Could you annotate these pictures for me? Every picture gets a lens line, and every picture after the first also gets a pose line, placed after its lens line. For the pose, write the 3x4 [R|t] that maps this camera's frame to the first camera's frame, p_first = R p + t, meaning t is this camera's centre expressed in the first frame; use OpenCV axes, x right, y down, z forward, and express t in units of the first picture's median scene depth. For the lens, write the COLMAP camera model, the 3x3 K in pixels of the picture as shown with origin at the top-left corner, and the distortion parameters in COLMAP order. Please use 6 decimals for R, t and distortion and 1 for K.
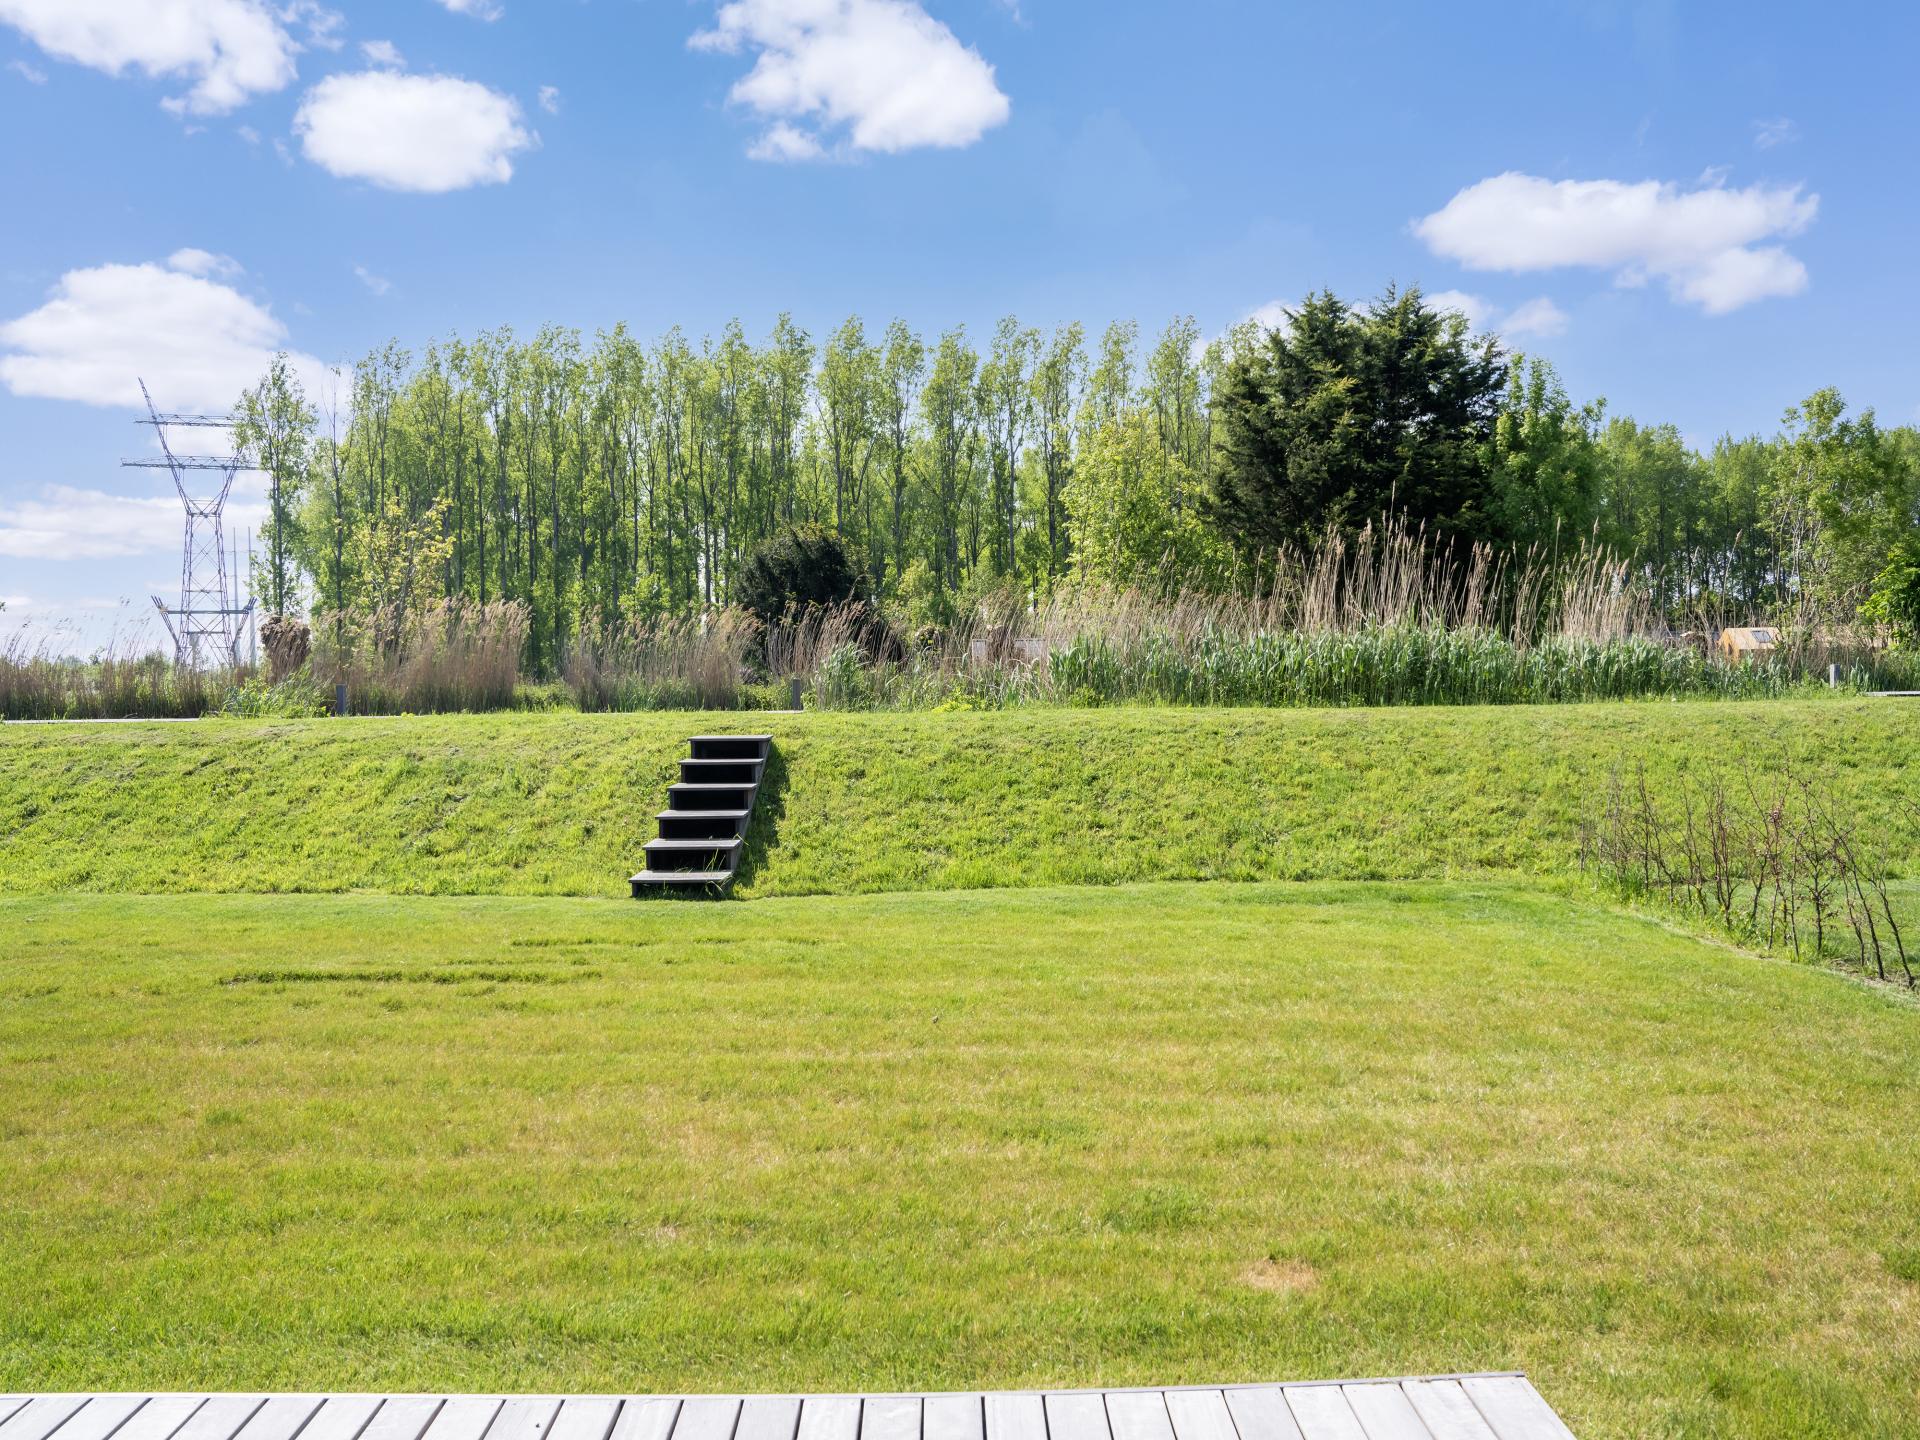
lens RADIAL K [[1412.4, 0, 953.4], [0, 1412.4, 692.7], [0, 0, 1]] dist [-0.142436, 0.134945]
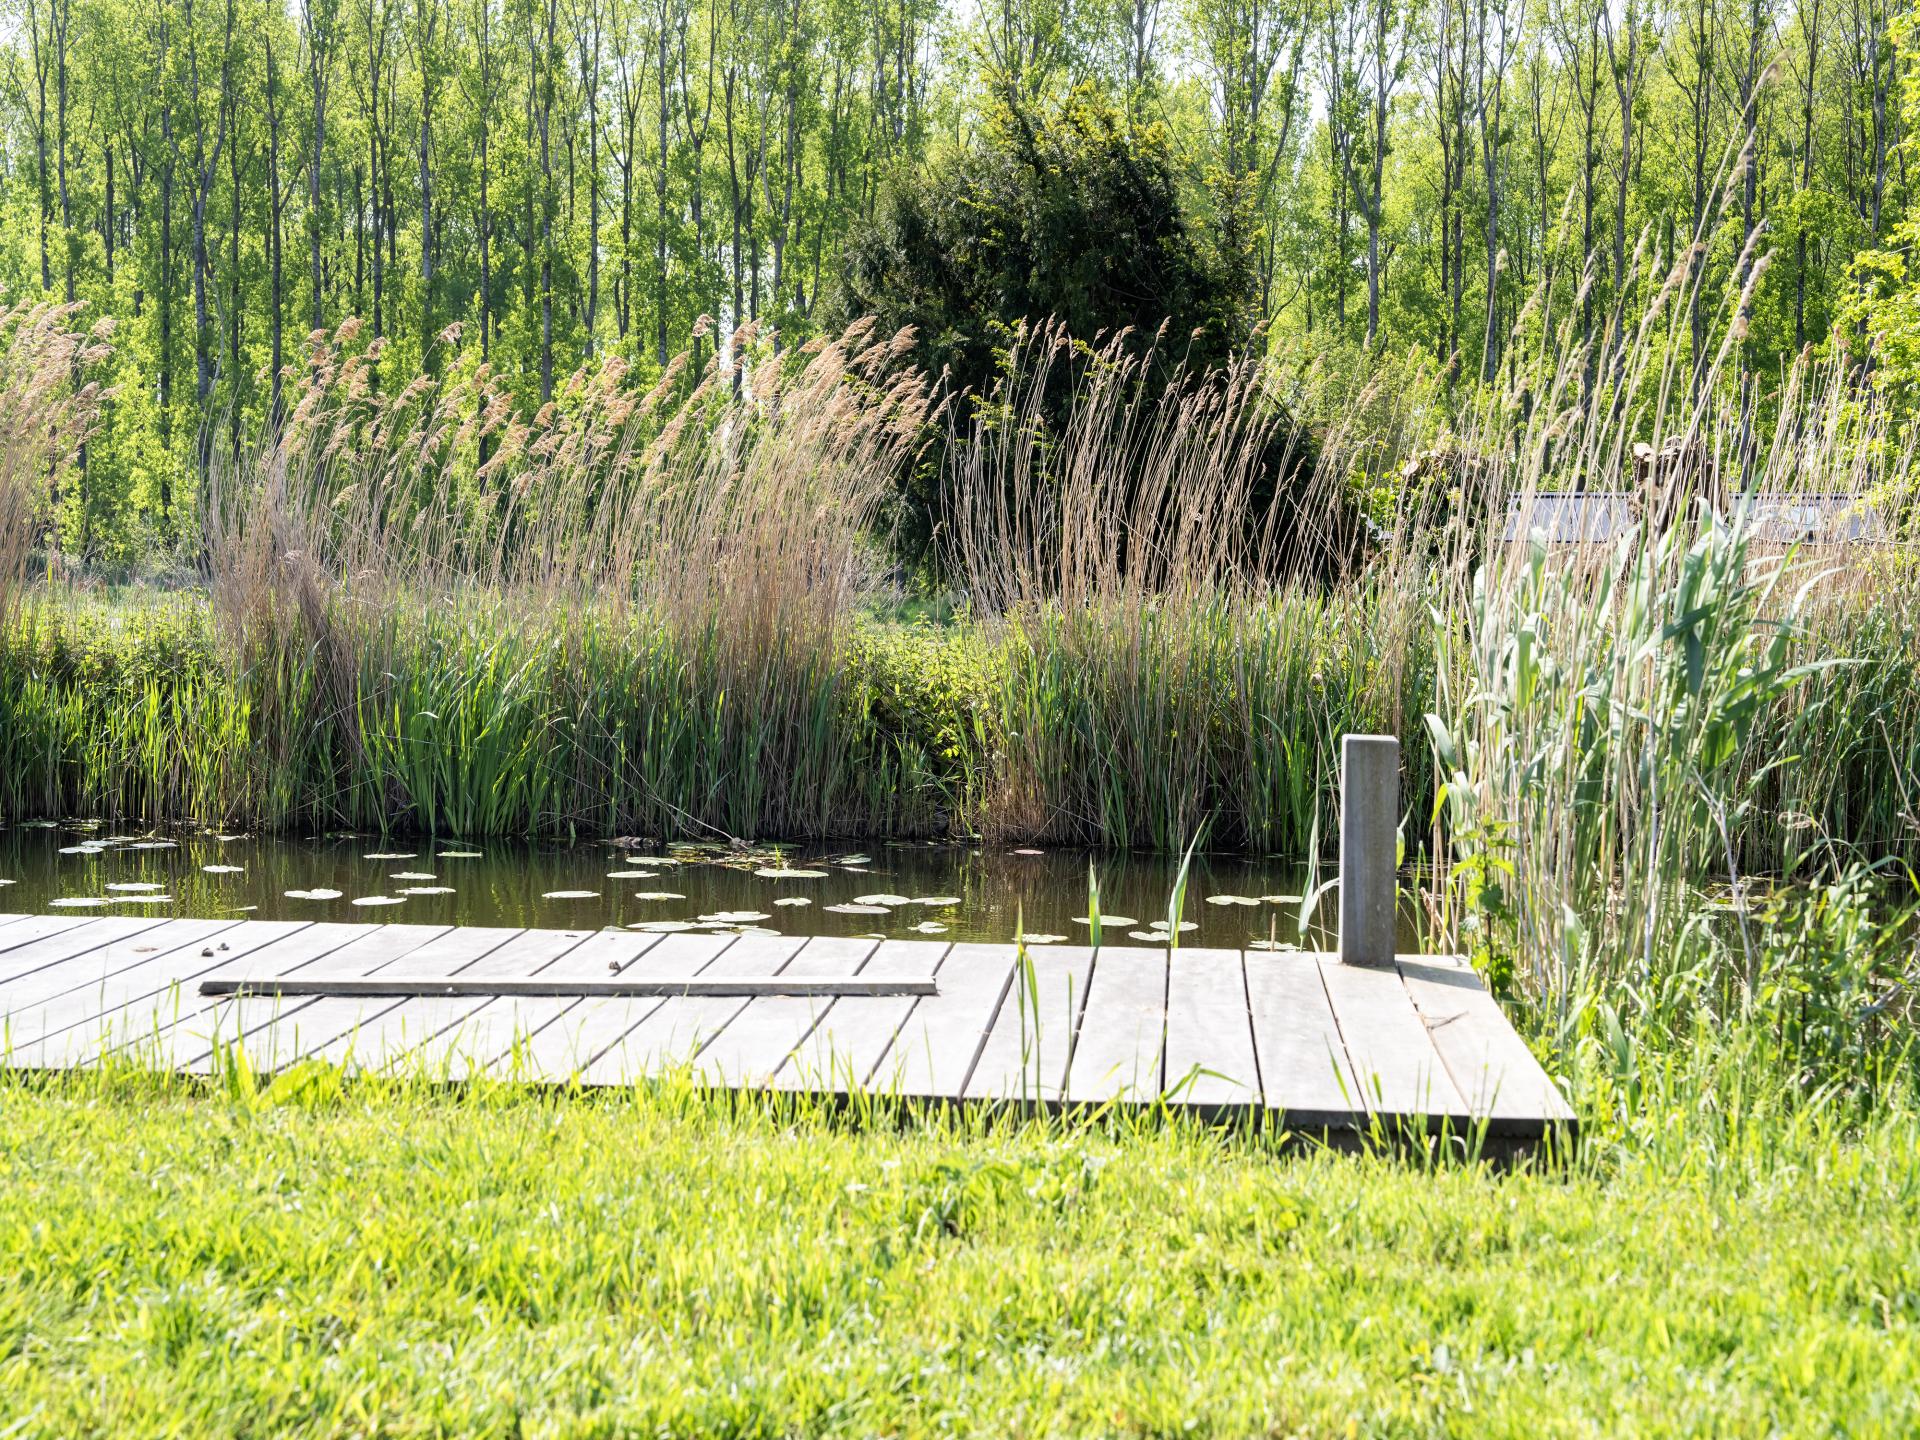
lens RADIAL K [[2595.7, 0, 889.0], [0, 2595.7, 717.0], [0, 0, 1]] dist [0.158785, 0.004846]
pose [[0.993121, 0.039009, -0.110407, -0.127549], [-0.033351, 0.998057, 0.052636, -0.023312], [0.112246, -0.048592, 0.992492, 0.723597]]
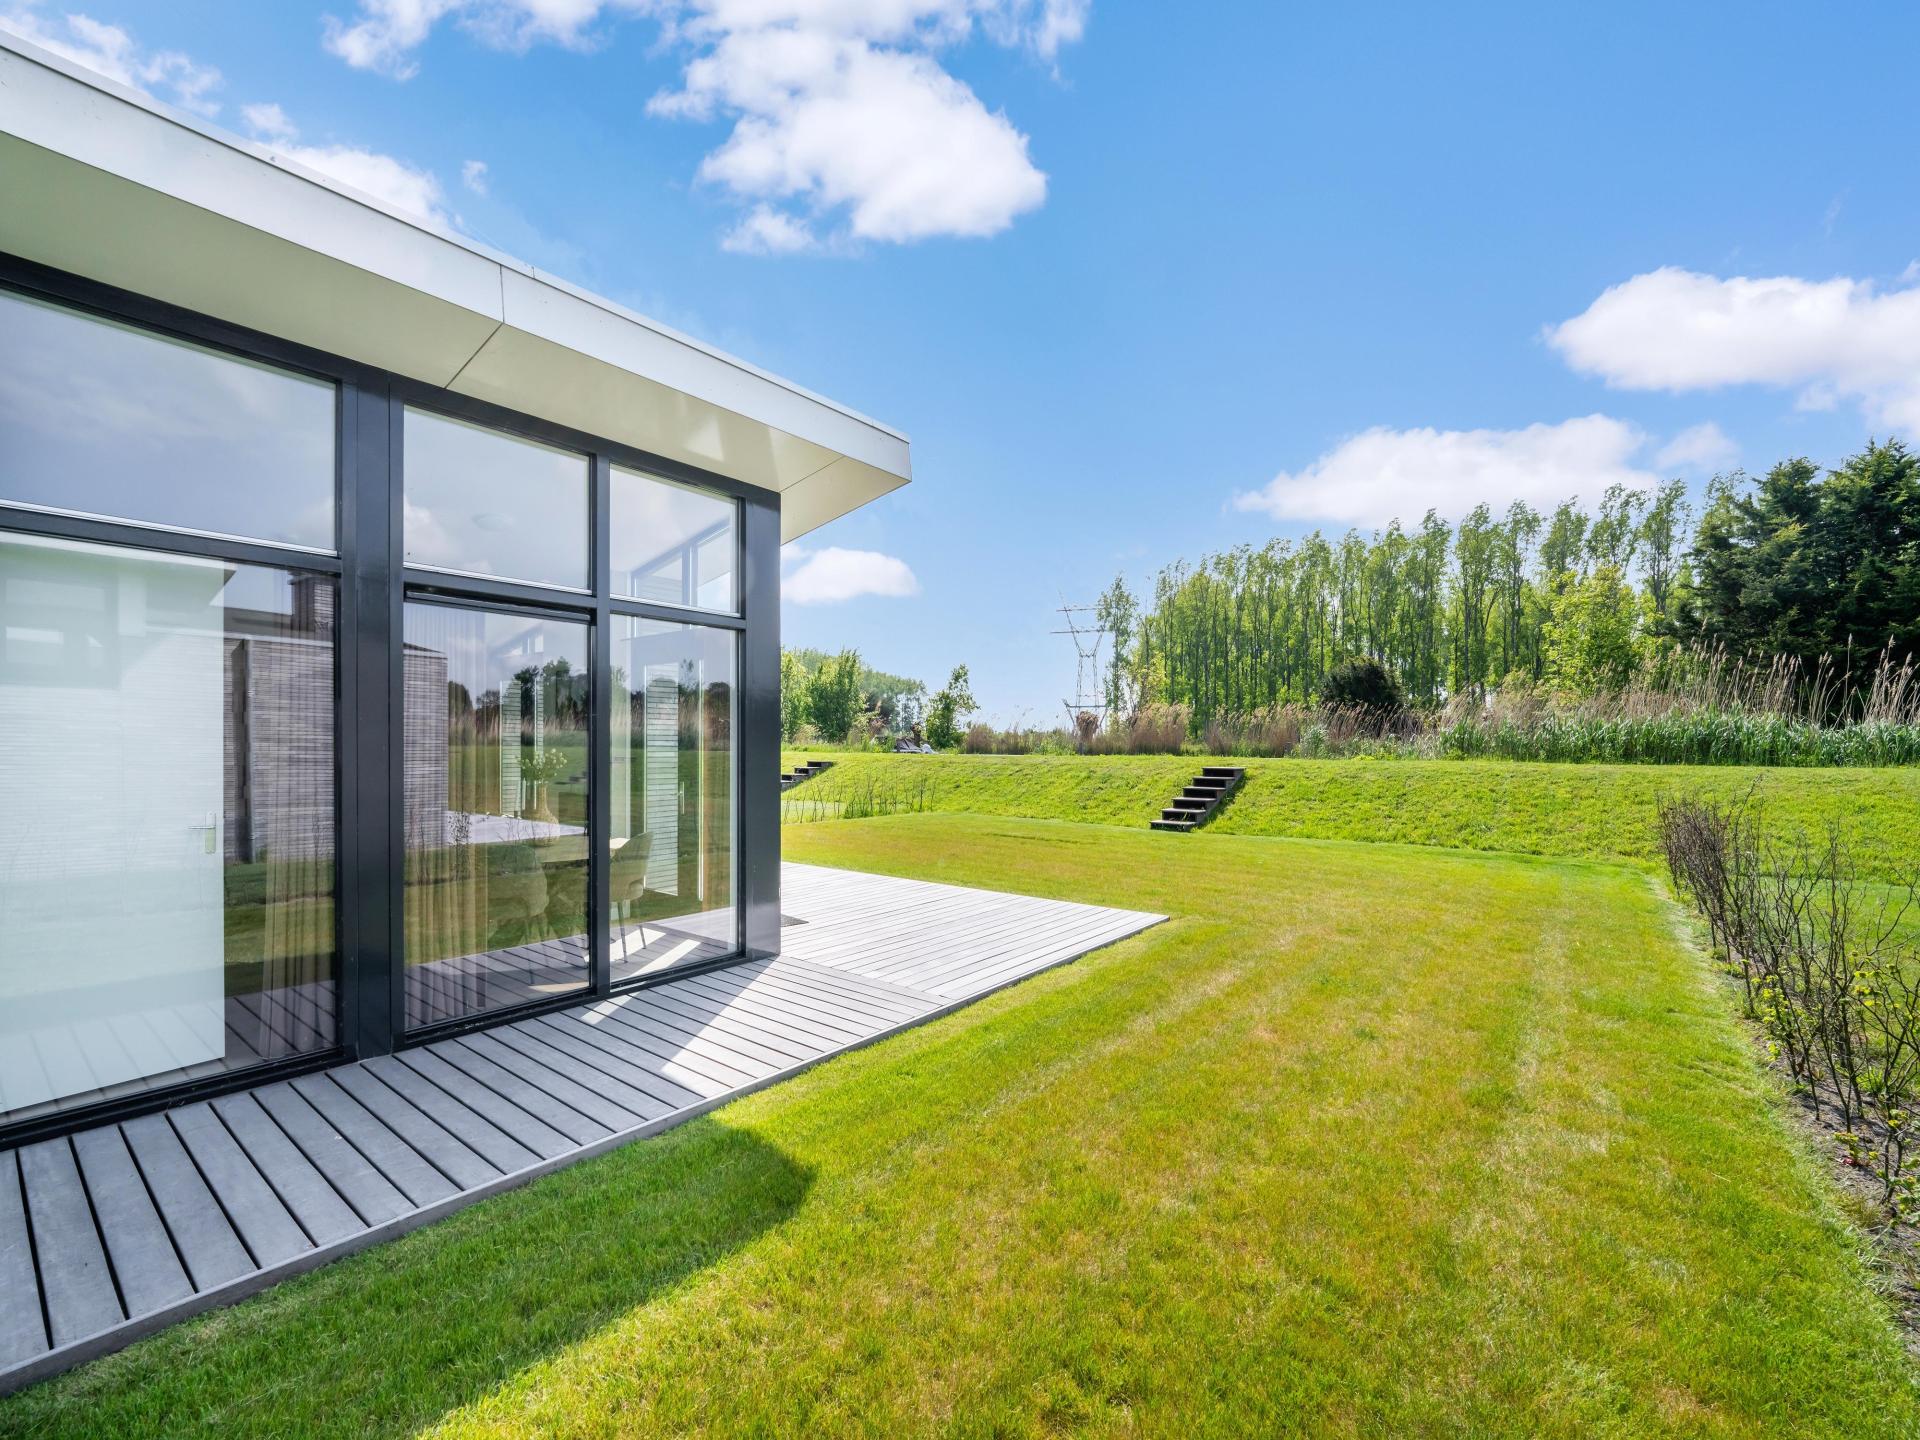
lens RADIAL K [[810.8, 0, 940.9], [0, 810.8, 746.9], [0, 0, 1]] dist [-0.002223, -0.000375]
pose [[0.775721, 0.018046, -0.630818, 0.222687], [-0.021736, 0.999762, 0.001873, 0.004780], [0.630702, 0.012259, 0.775928, -0.197805]]
